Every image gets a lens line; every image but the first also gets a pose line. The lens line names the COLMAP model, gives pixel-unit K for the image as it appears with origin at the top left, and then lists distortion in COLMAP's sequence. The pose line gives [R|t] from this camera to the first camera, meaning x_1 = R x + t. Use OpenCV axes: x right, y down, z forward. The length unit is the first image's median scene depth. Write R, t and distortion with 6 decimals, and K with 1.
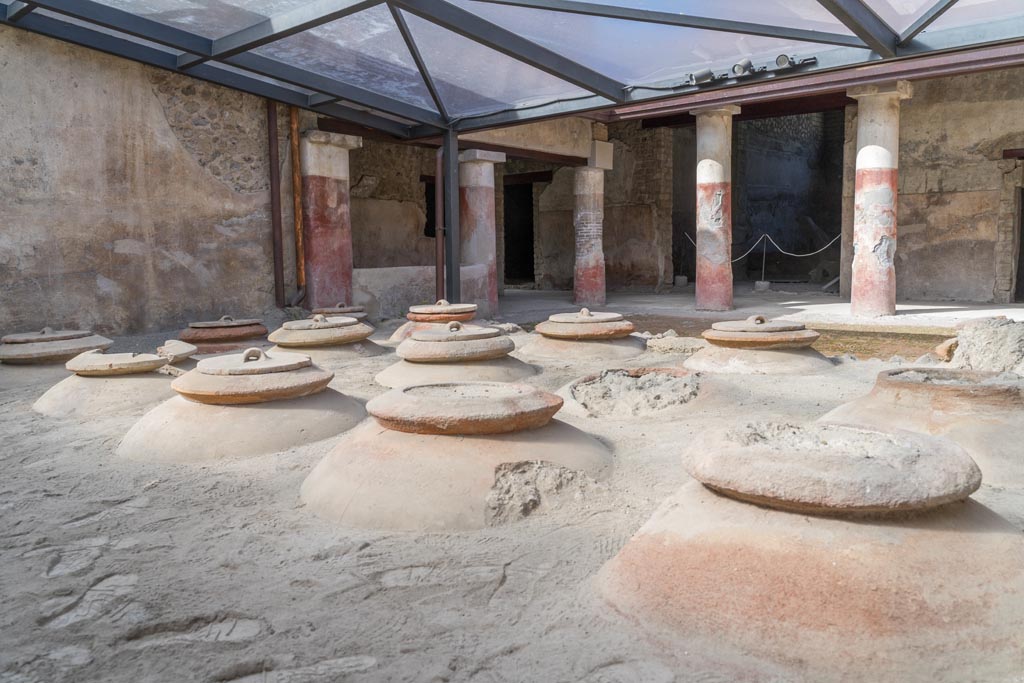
lens RADIAL K [[801.1, 0, 512.0], [0, 801.1, 341.5], [0, 0, 1]] dist [-0.000295, -0.010325]
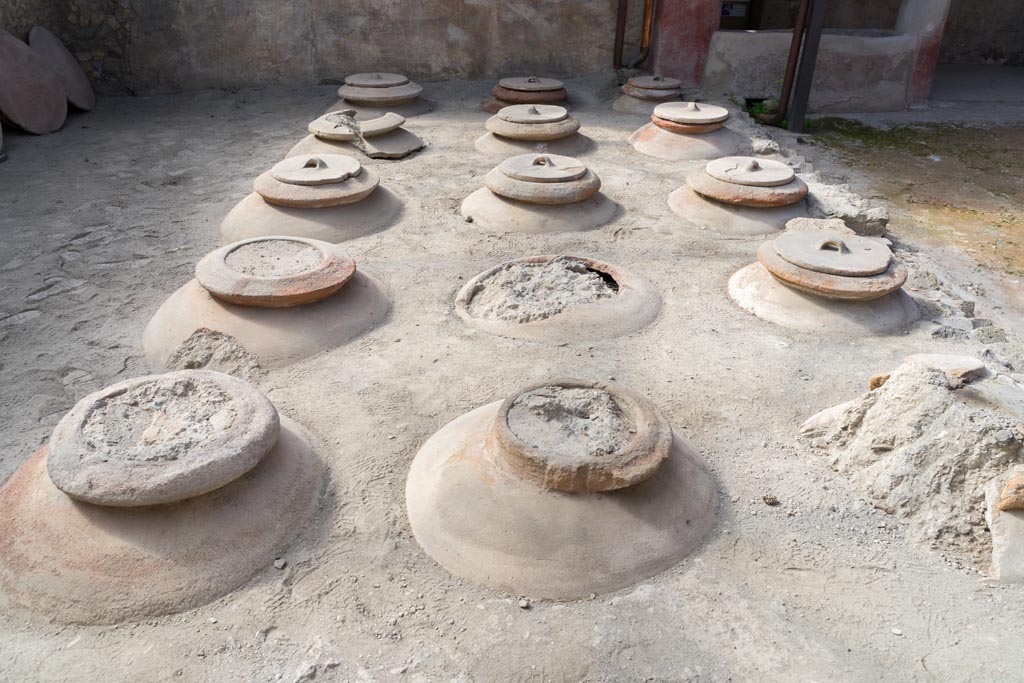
lens RADIAL K [[801.1, 0, 512.0], [0, 801.1, 341.5], [0, 0, 1]] dist [-0.000295, -0.010325]
pose [[0.699505, 0.378550, -0.606129, 0.410629], [-0.121126, 0.898707, 0.421490, -0.159719], [0.704288, -0.221417, 0.674502, 0.158122]]
